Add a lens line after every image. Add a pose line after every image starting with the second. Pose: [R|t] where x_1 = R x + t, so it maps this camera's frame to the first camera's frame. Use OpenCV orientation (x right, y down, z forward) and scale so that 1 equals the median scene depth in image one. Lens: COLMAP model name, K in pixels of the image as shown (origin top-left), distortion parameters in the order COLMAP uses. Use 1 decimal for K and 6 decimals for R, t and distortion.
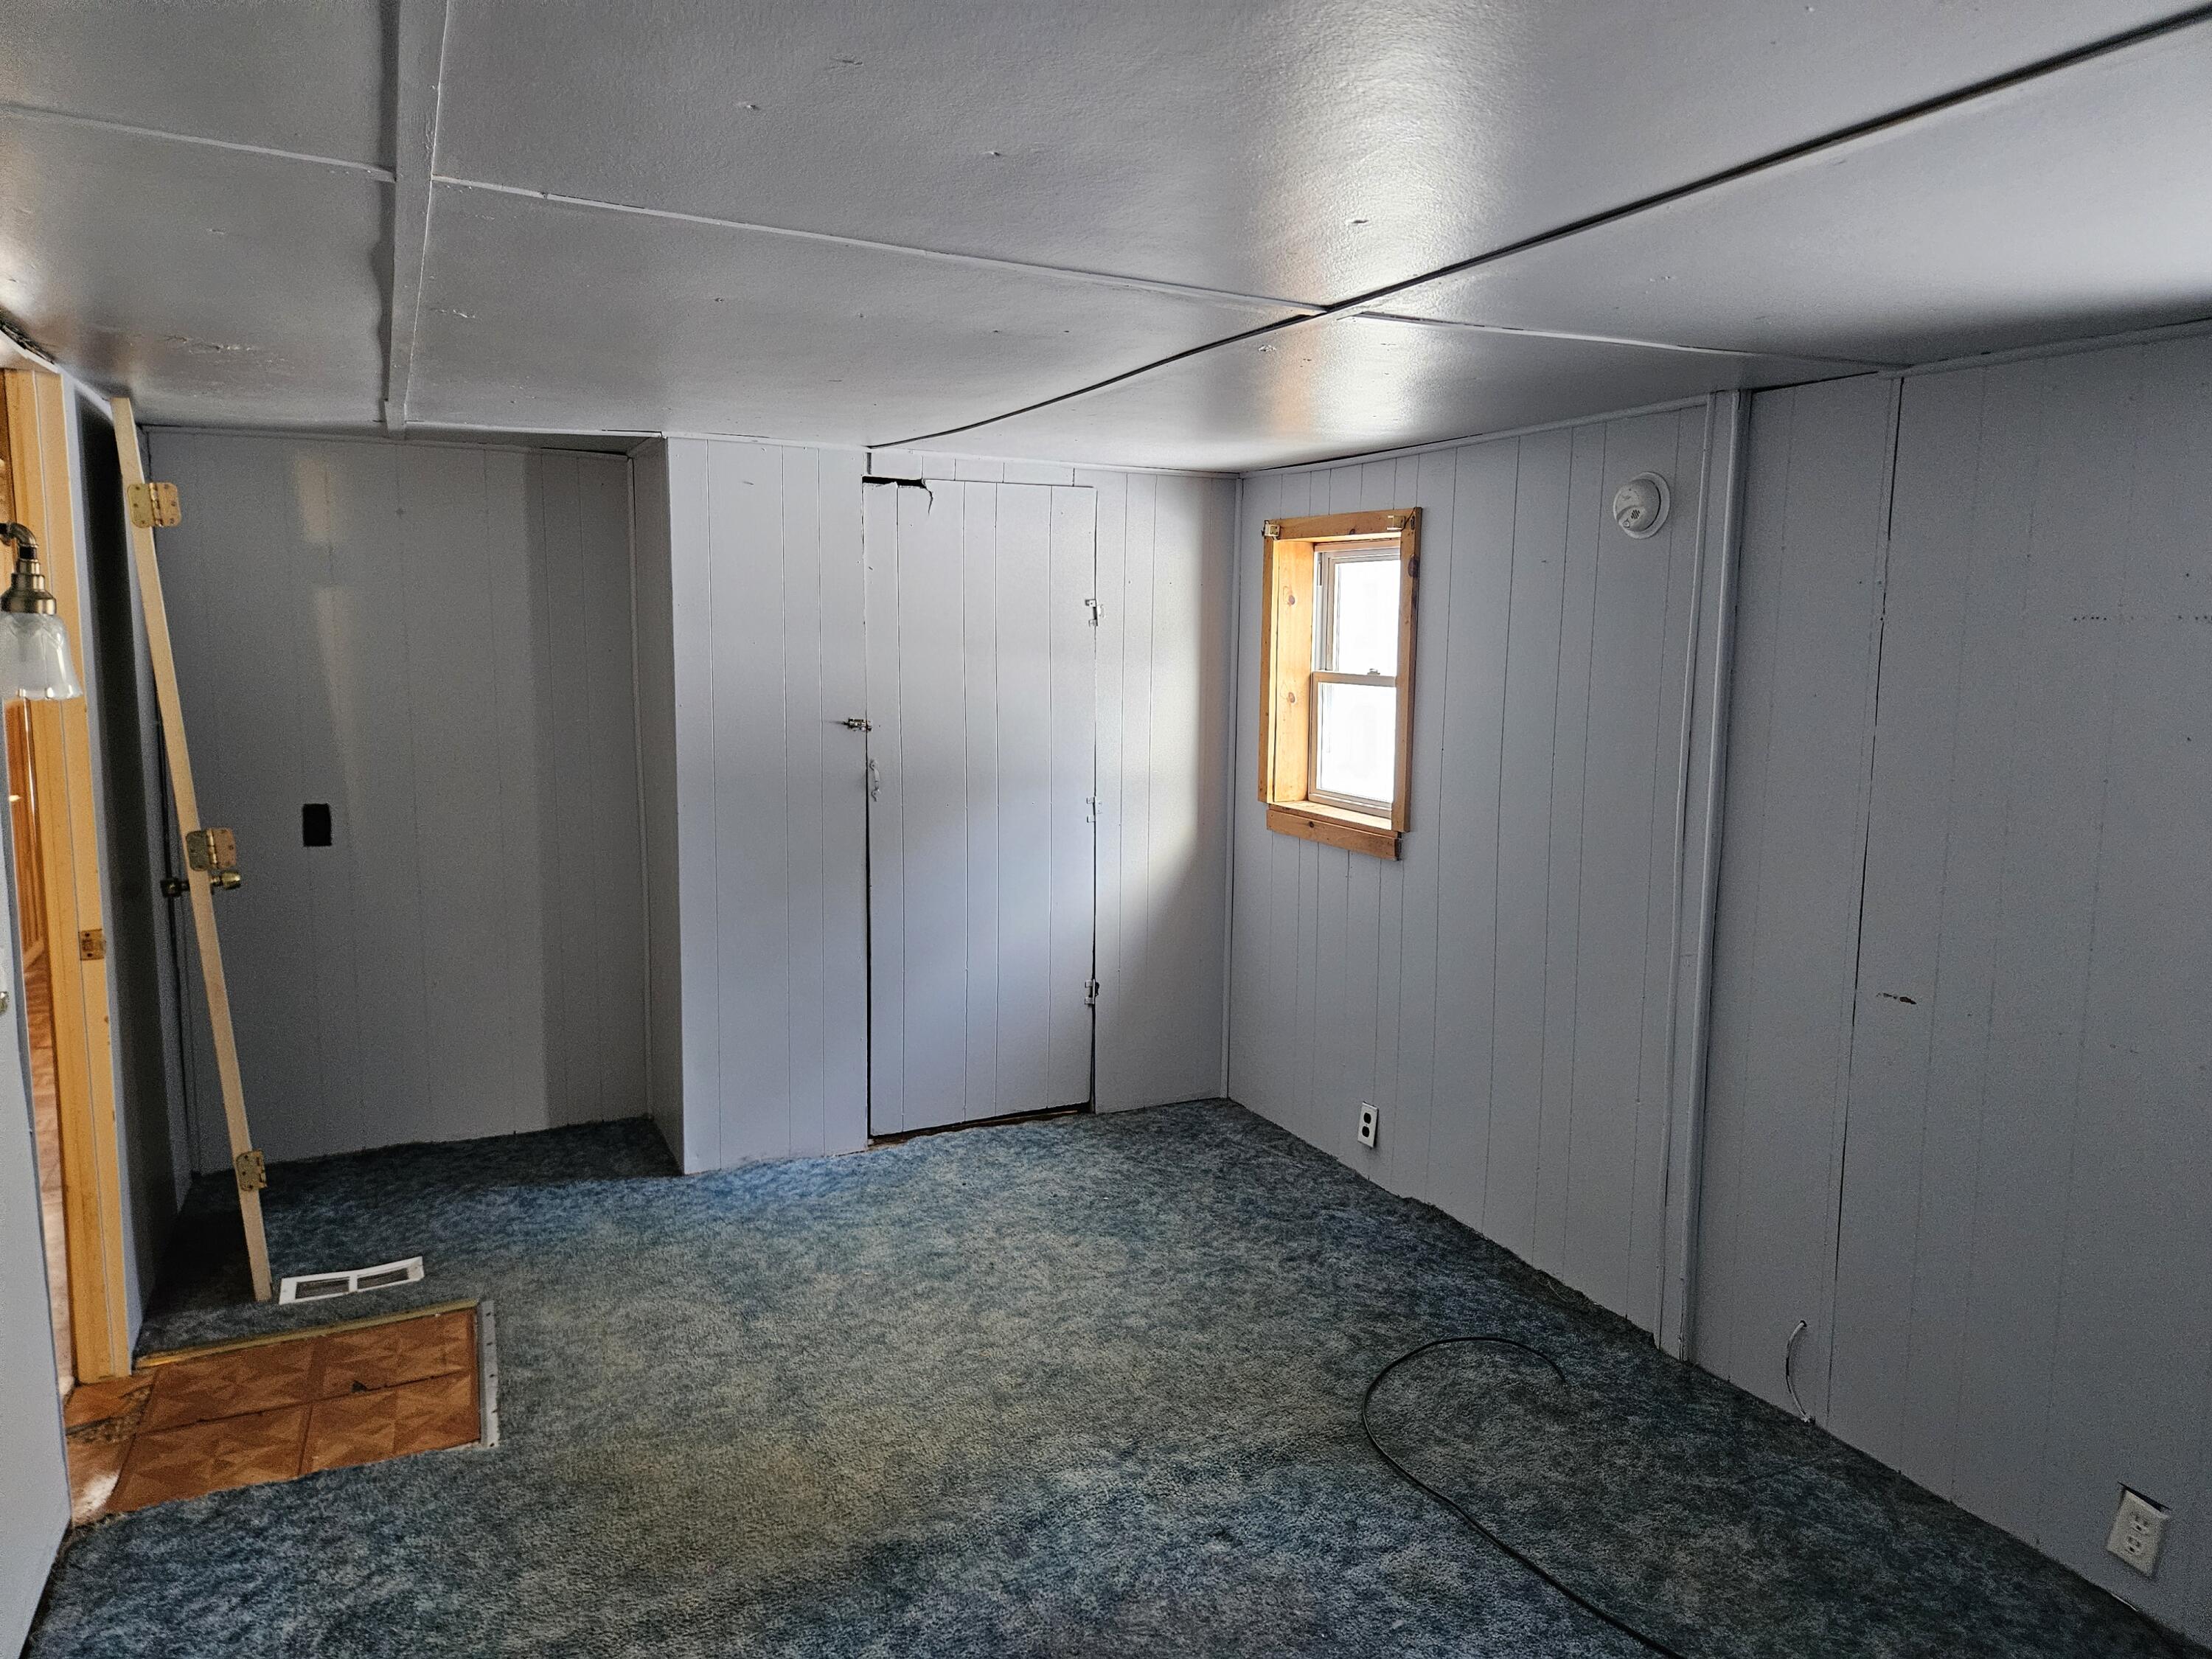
lens RADIAL K [[1482.6, 0, 1093.9], [0, 1482.6, 824.1], [0, 0, 1]] dist [0.050844, -0.026146]
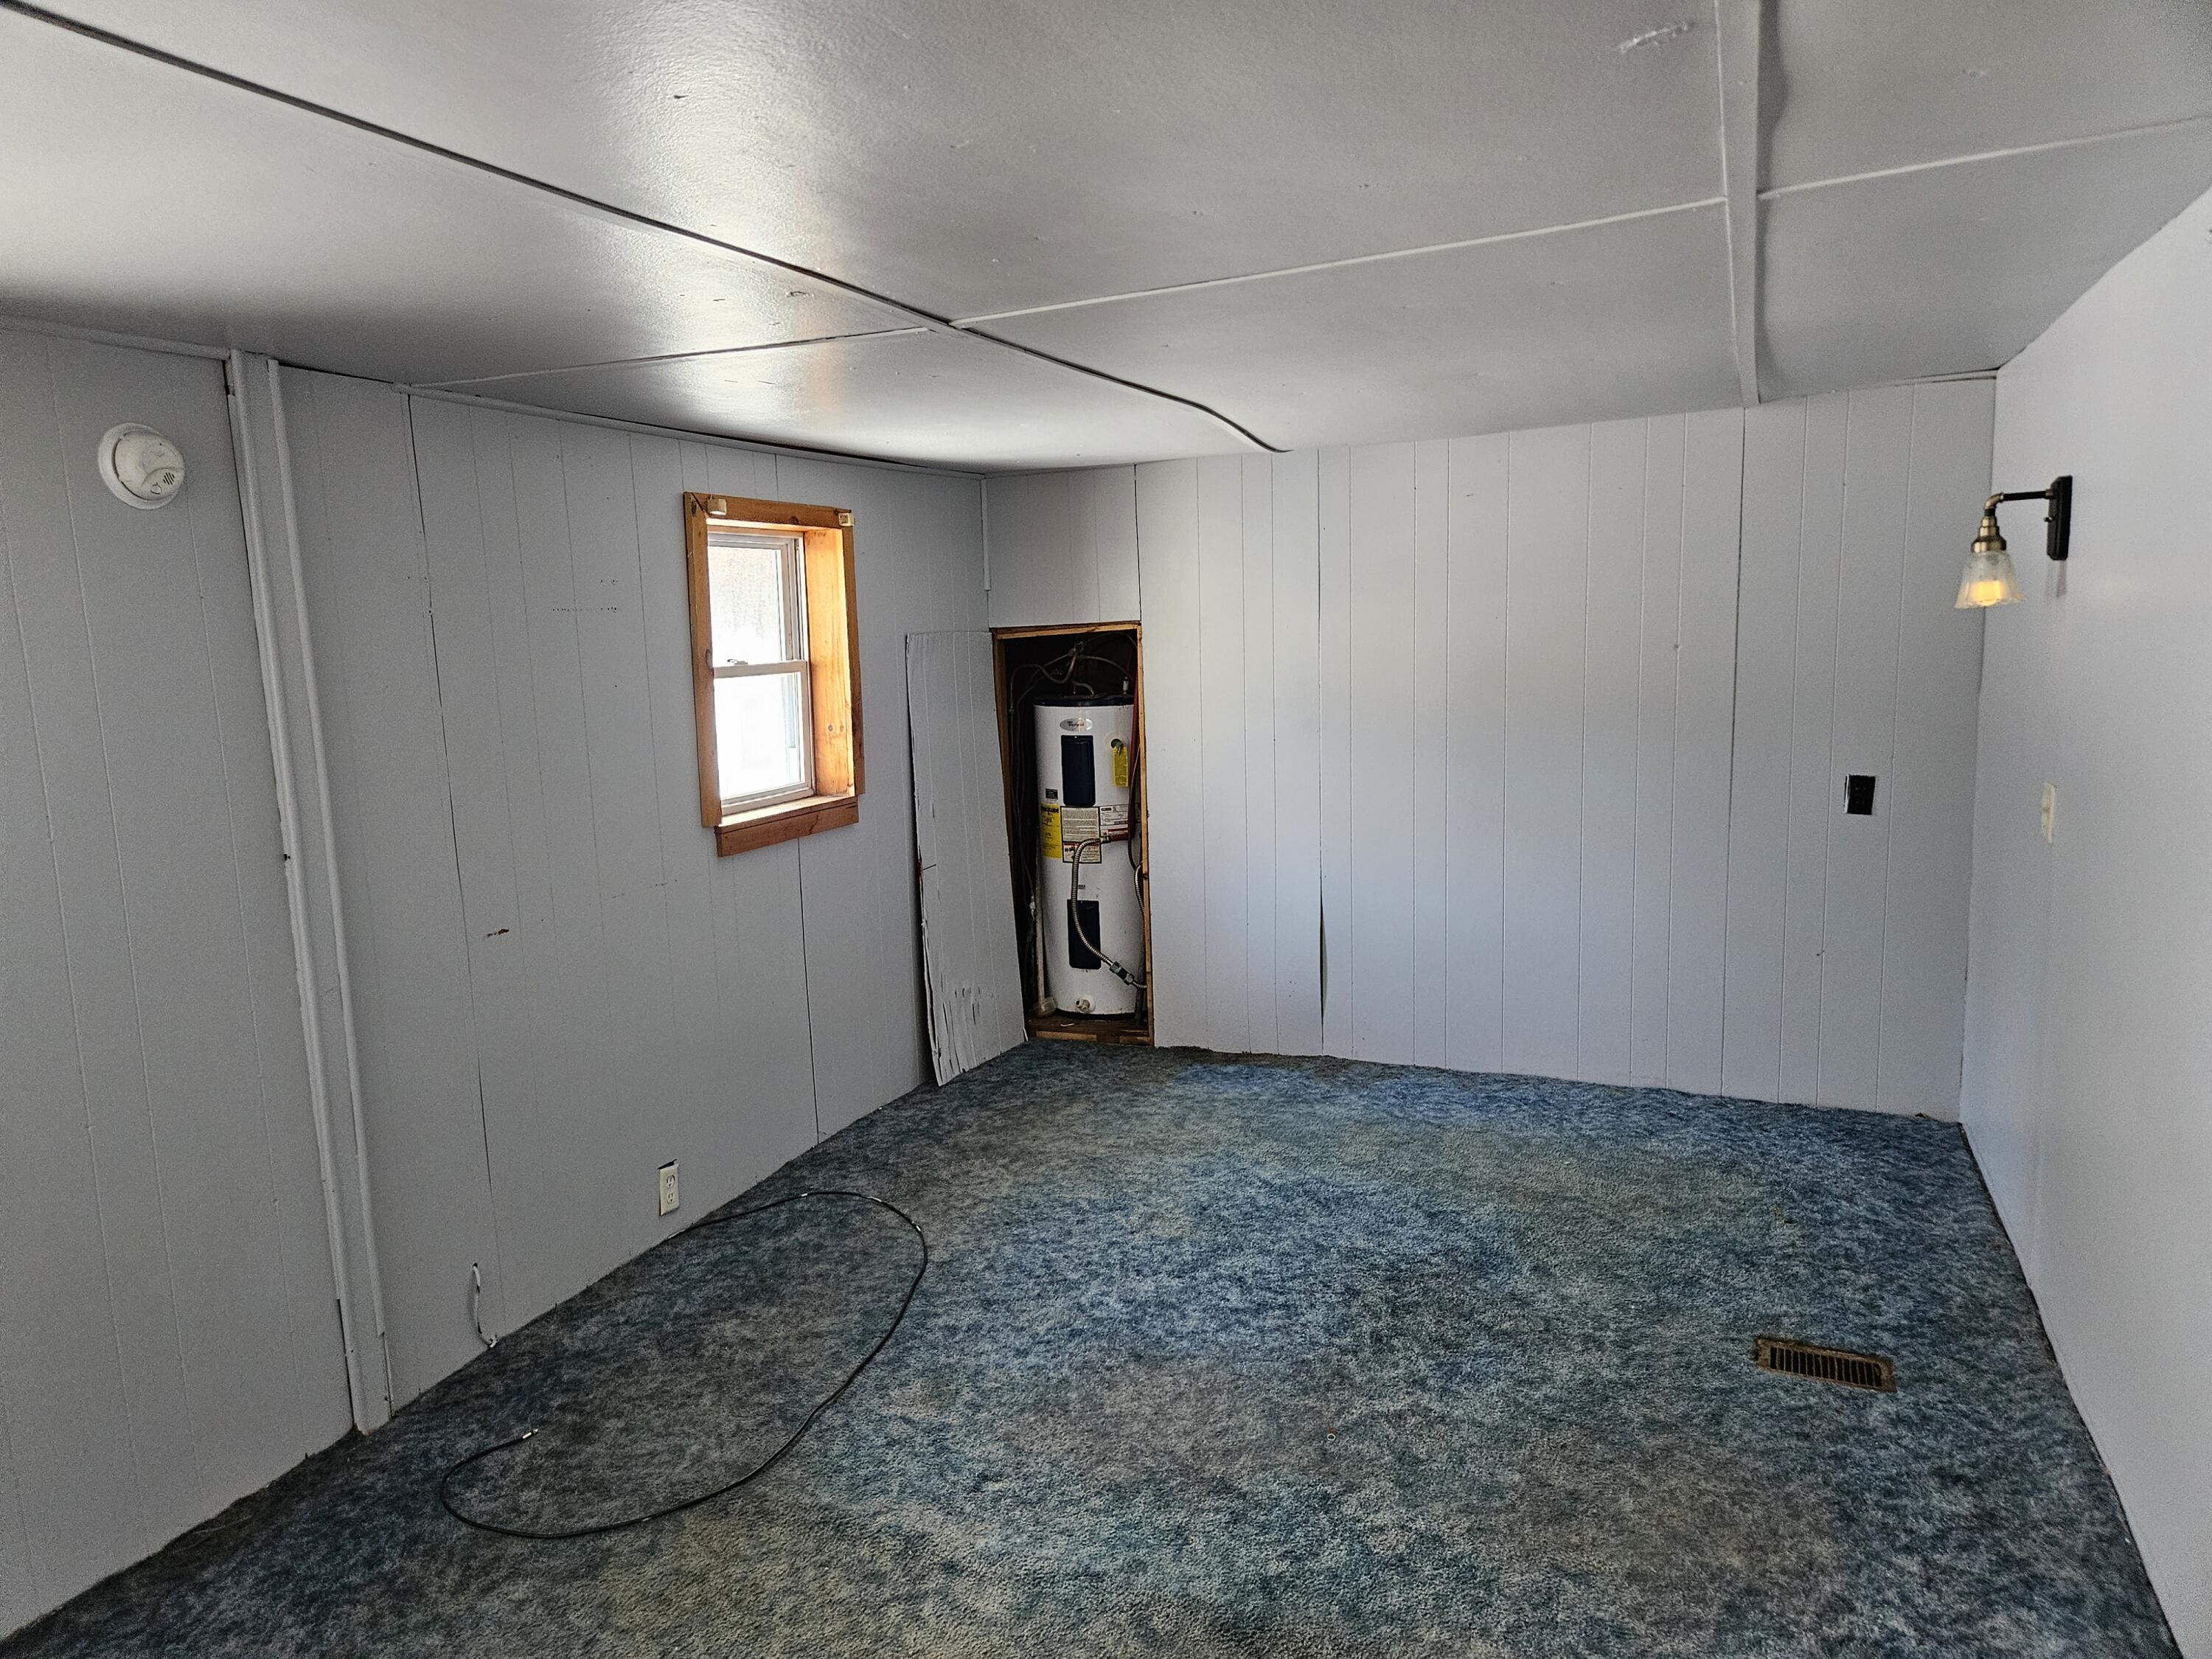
lens RADIAL K [[1445.8, 0, 1089.8], [0, 1445.8, 826.1], [0, 0, 1]] dist [0.083317, 0.001731]
pose [[-0.651743, -0.098847, 0.751971, -0.681317], [0.124983, 0.963919, 0.235032, -0.195054], [-0.748071, 0.247164, -0.615873, 1.451599]]
